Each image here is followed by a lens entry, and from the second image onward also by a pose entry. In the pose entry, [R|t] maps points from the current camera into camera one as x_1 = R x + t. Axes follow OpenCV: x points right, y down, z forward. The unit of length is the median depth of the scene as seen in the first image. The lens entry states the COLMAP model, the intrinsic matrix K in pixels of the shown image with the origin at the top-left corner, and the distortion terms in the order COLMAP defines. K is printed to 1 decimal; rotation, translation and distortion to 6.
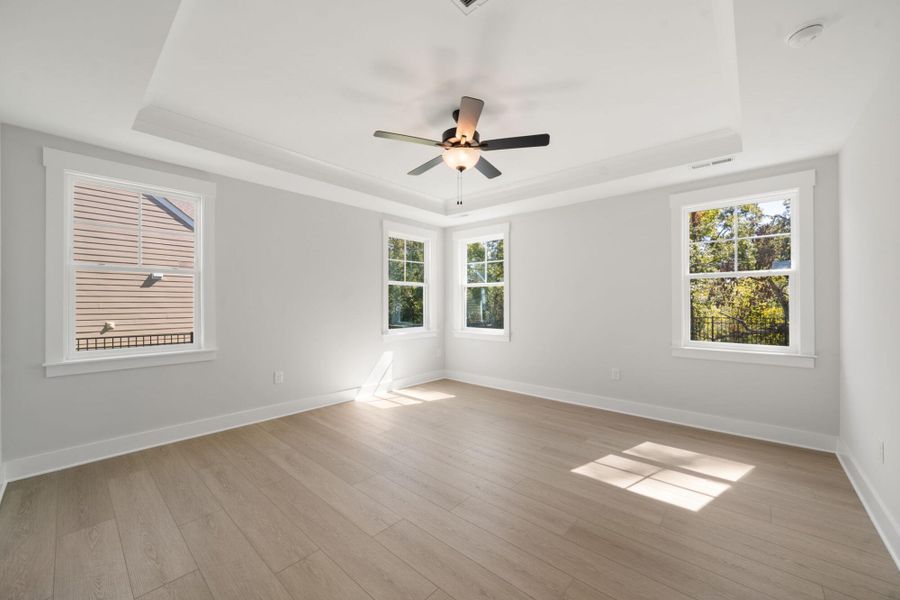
lens RADIAL K [[350.6, 0, 452.8], [0, 350.6, 301.9], [0, 0, 1]] dist [-0.001384, -0.000101]
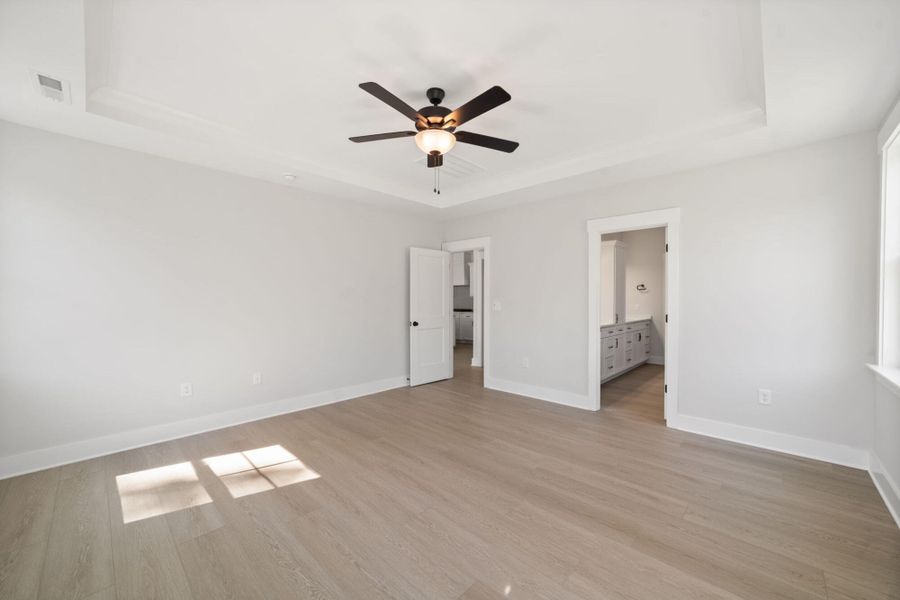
lens RADIAL K [[350.6, 0, 452.8], [0, 350.6, 301.9], [0, 0, 1]] dist [-0.001384, -0.000101]
pose [[-0.999178, -0.001749, 0.040494, -0.058883], [-0.001349, 0.999950, 0.009909, -0.000924], [-0.040509, 0.009846, -0.999131, 1.910504]]
